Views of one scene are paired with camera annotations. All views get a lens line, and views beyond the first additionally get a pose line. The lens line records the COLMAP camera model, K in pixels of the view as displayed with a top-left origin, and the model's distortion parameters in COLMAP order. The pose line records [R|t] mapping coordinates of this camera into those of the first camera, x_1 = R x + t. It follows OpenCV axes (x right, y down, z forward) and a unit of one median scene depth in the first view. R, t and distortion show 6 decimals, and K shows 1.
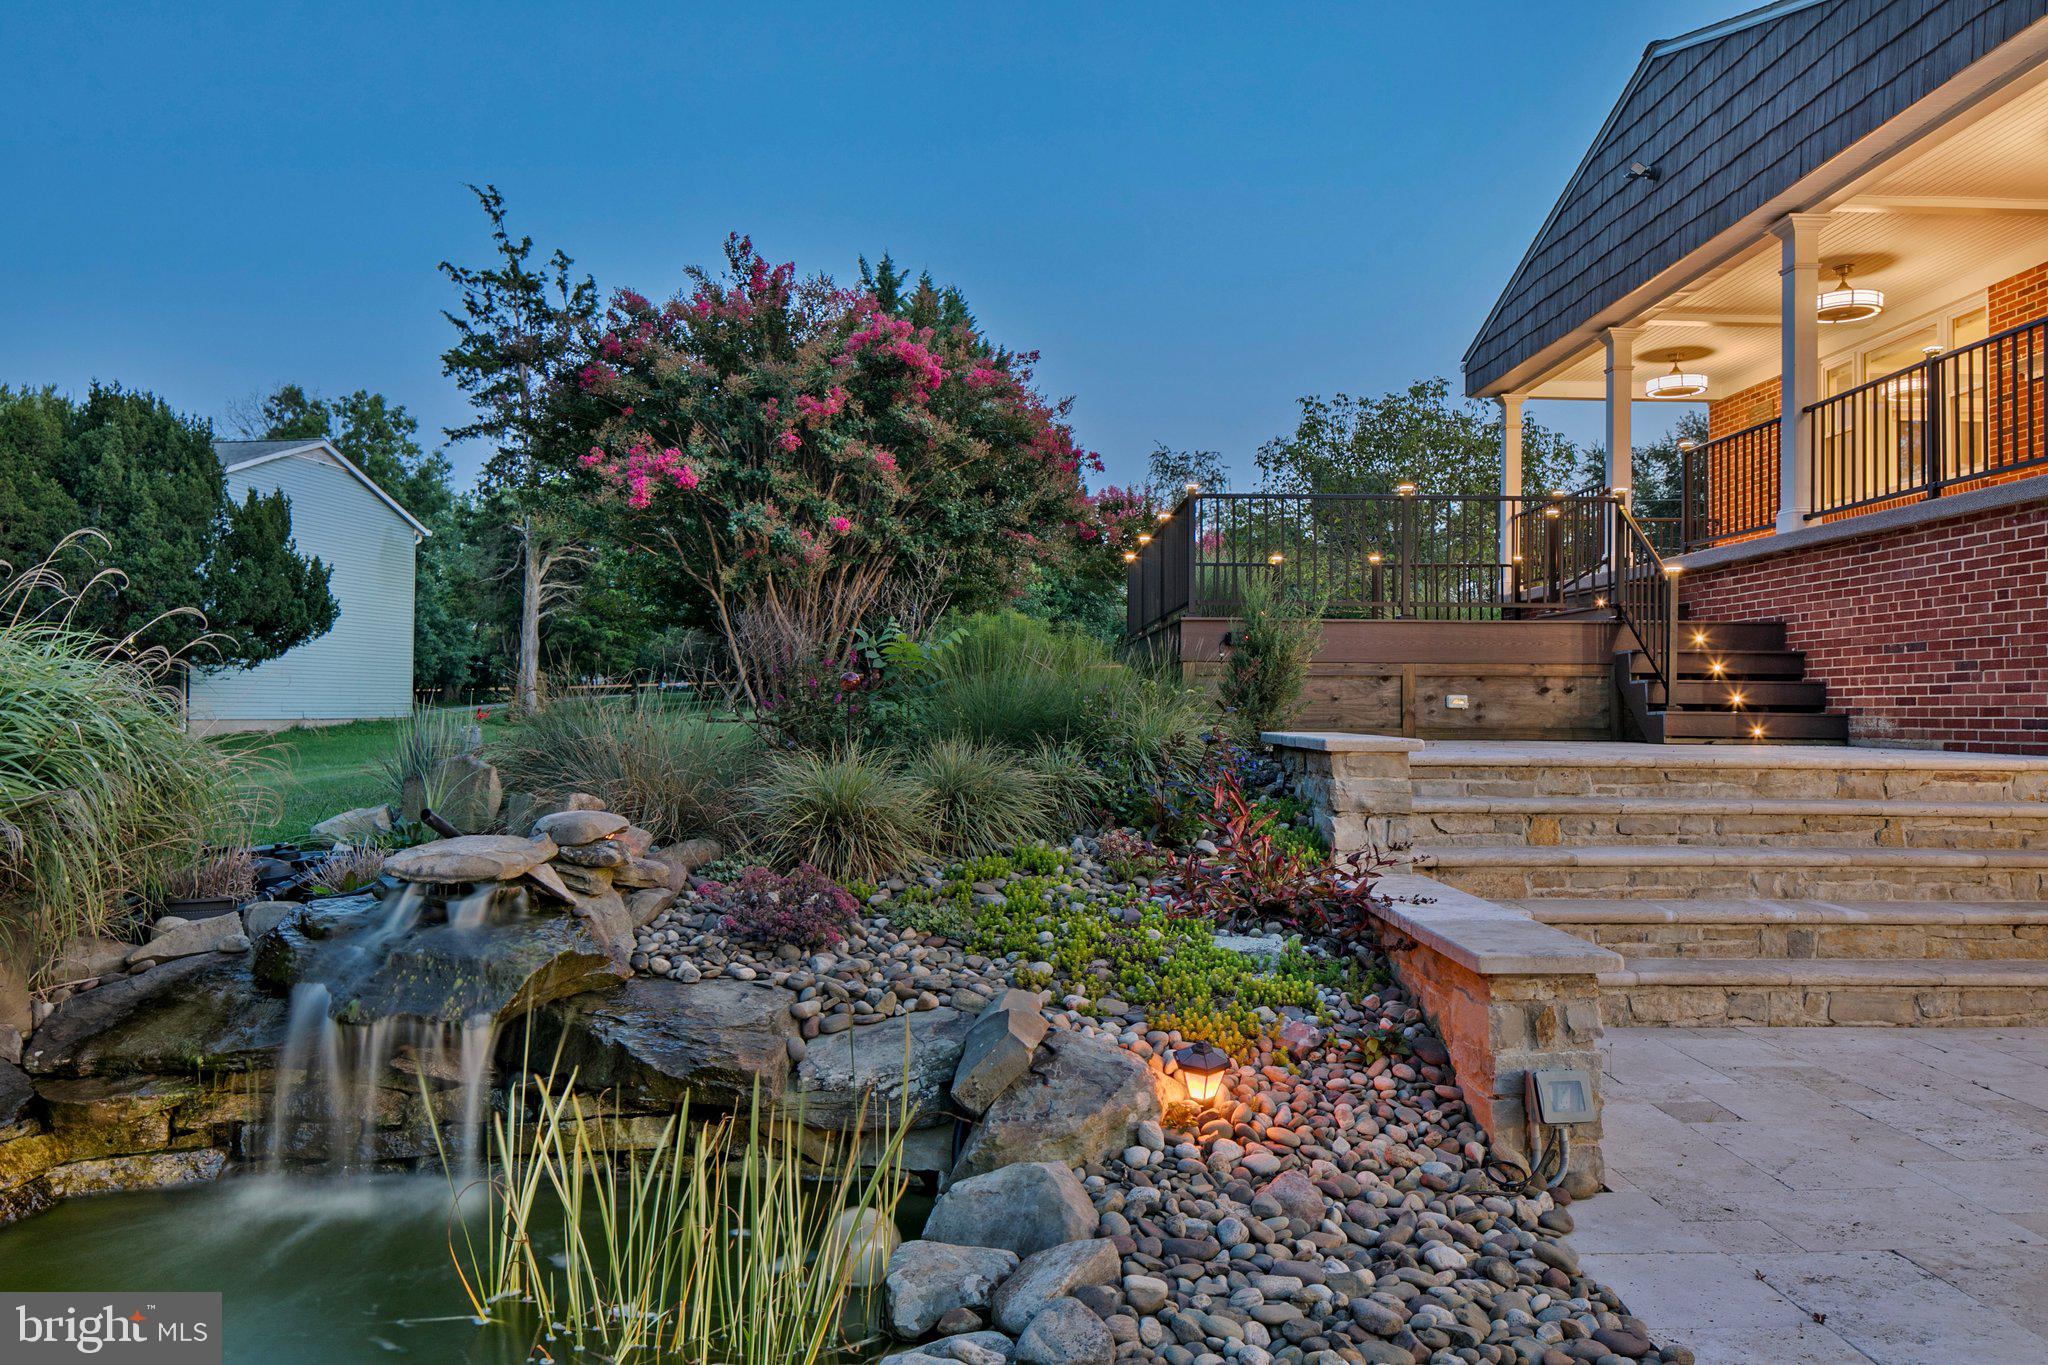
lens RADIAL K [[1383.3, 0, 1014.5], [0, 1383.3, 680.9], [0, 0, 1]] dist [-0.004937, -0.002821]
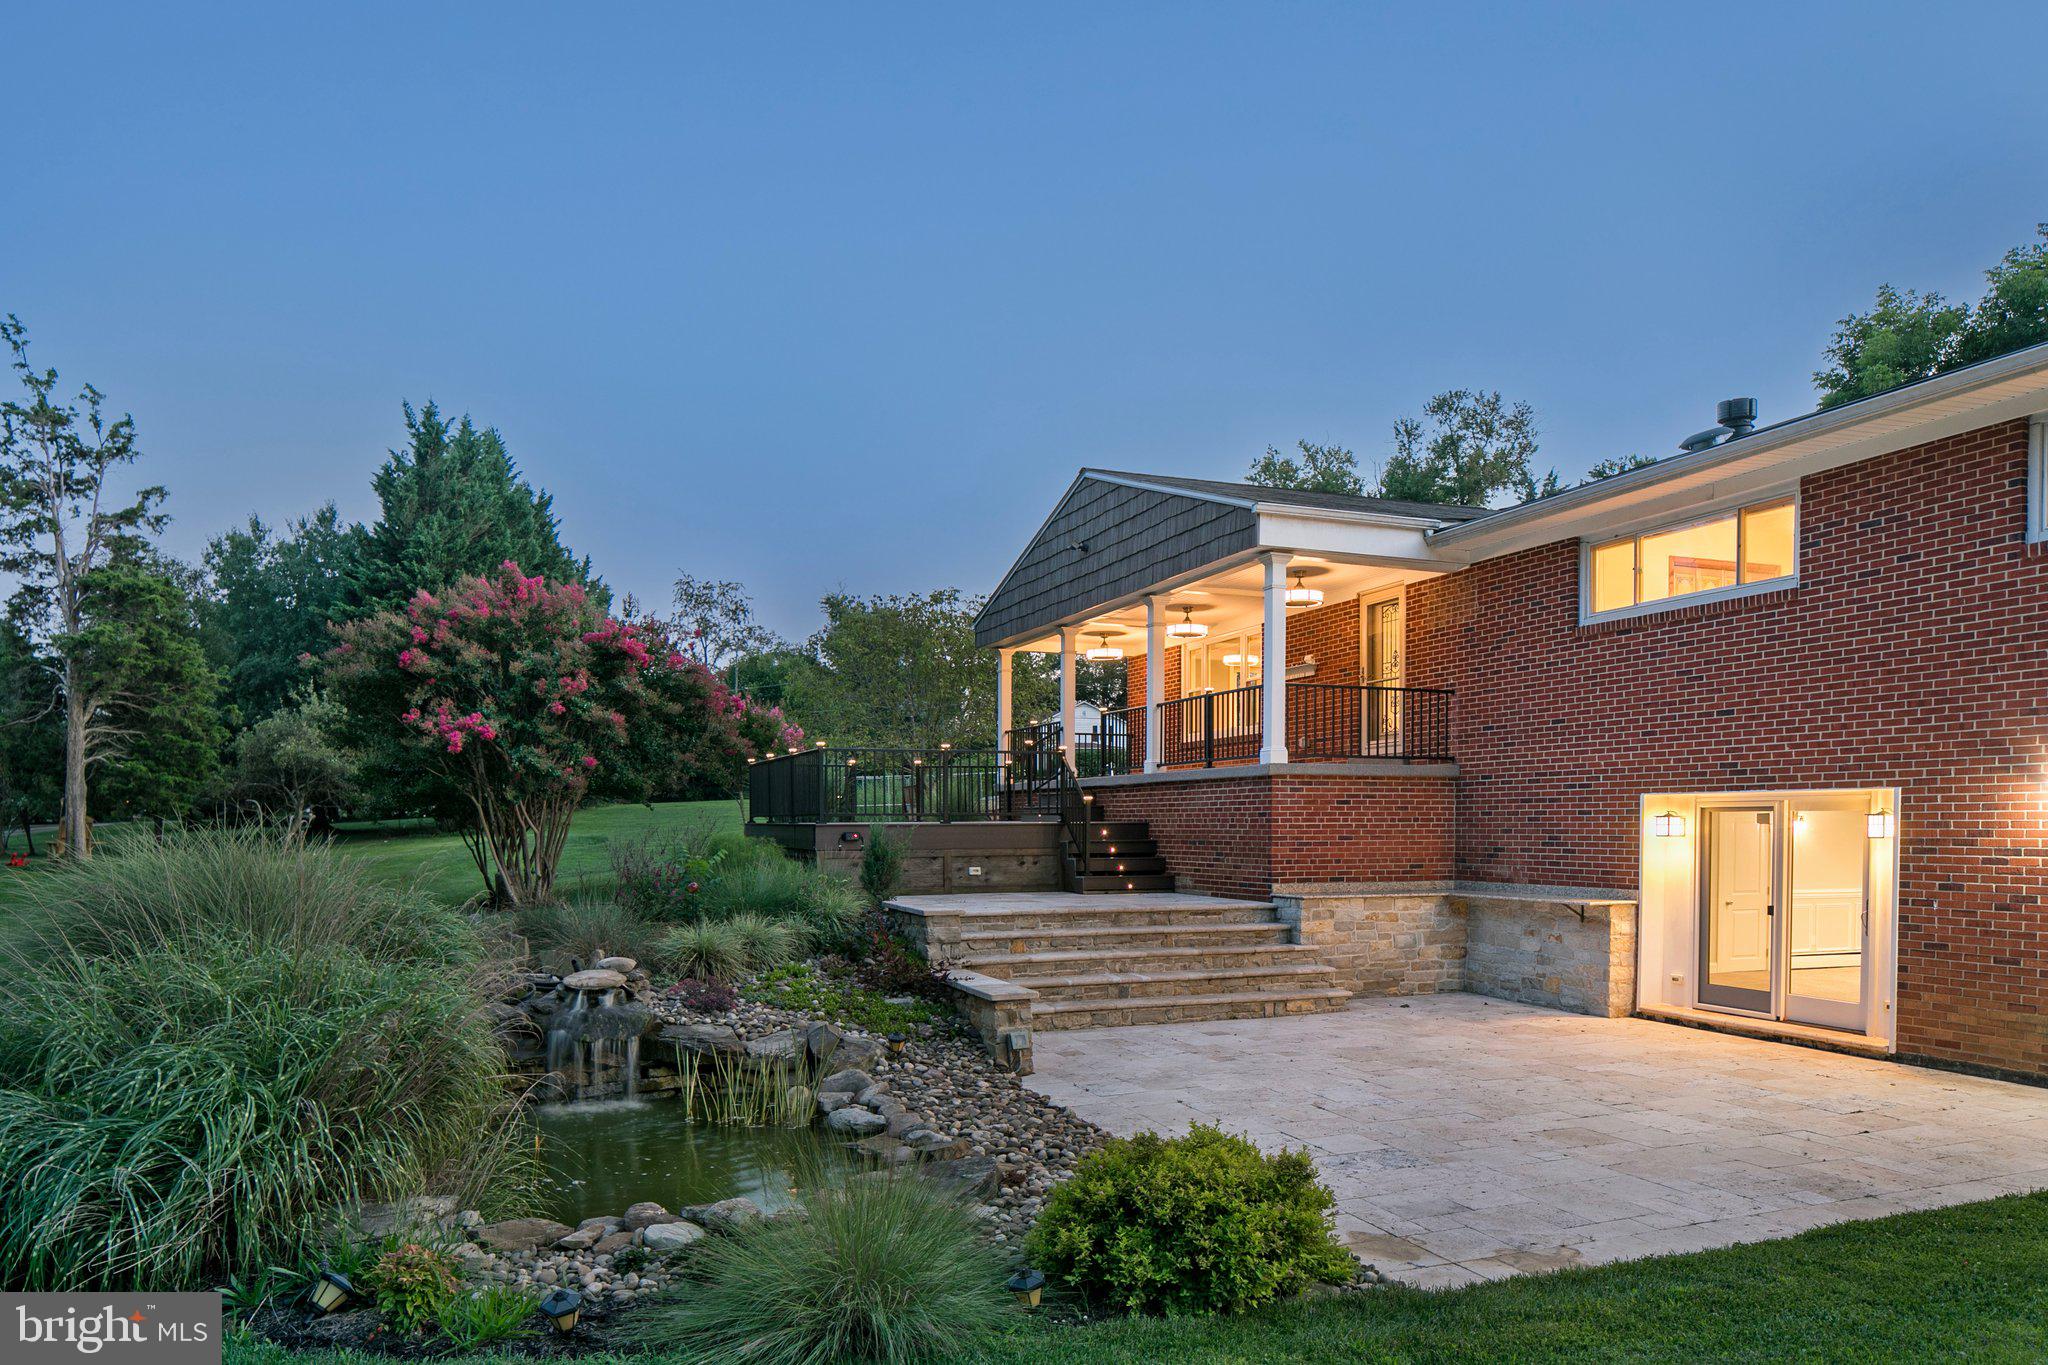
lens RADIAL K [[1383.1, 0, 1013.9], [0, 1383.1, 869.9], [0, 0, 1]] dist [-0.005314, -0.002649]
pose [[0.939760, -0.022346, 0.341103, -0.221887], [0.003726, 0.998471, 0.055145, -0.081201], [-0.341814, -0.050552, 0.938407, -0.633598]]
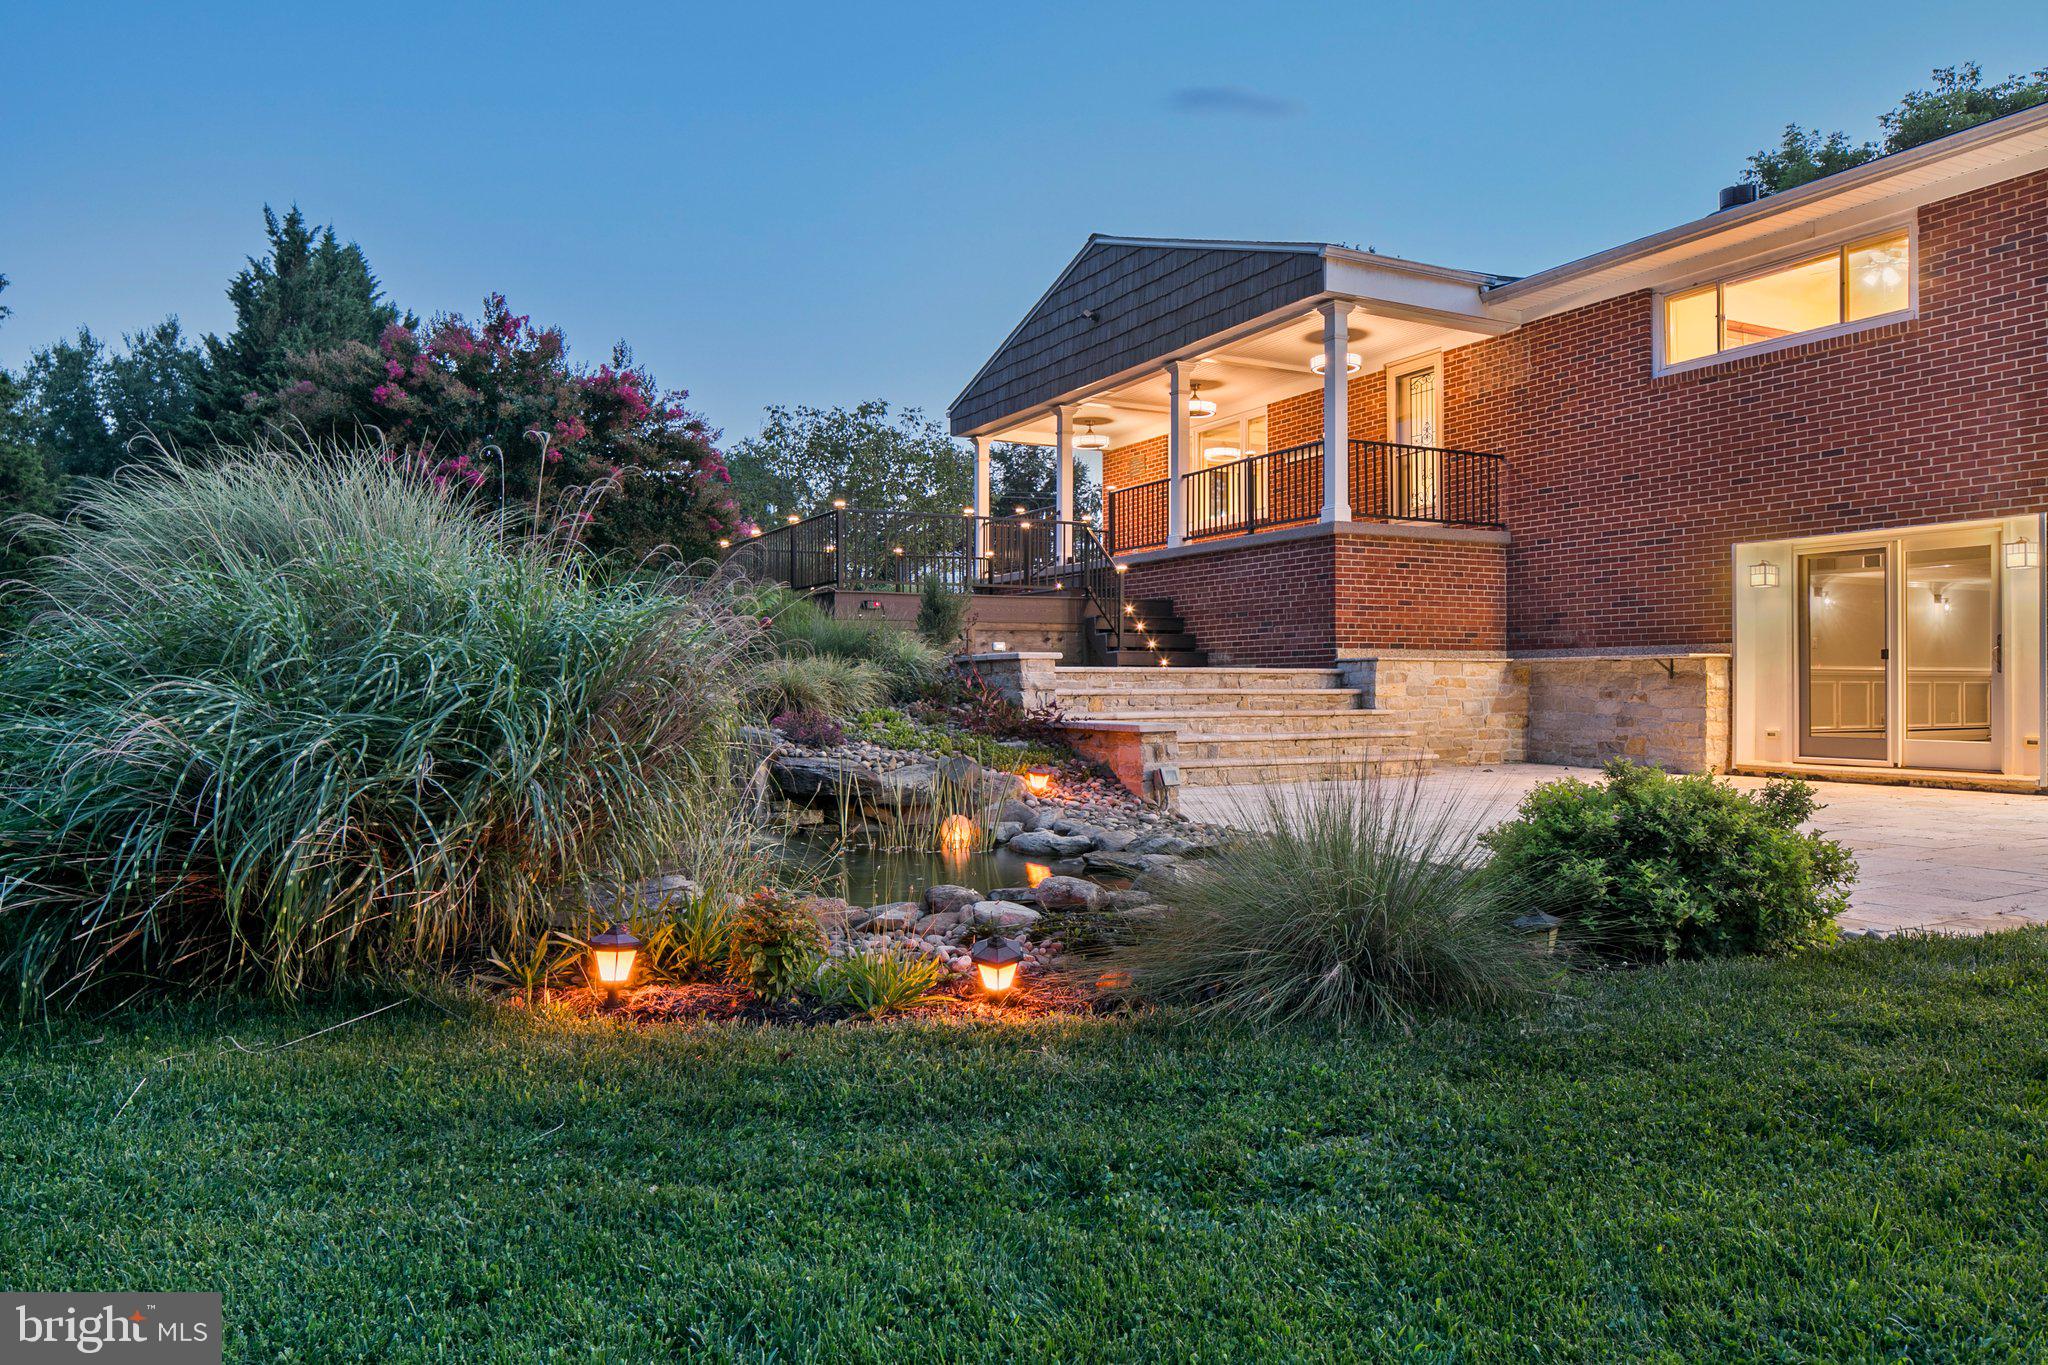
lens RADIAL K [[1383.3, 0, 1014.5], [0, 1383.3, 680.9], [0, 0, 1]] dist [-0.004937, -0.002821]
pose [[0.895761, -0.009596, 0.444432, -0.378067], [0.001838, 0.999838, 0.017883, 0.026528], [-0.444532, -0.015202, 0.895634, -0.446280]]
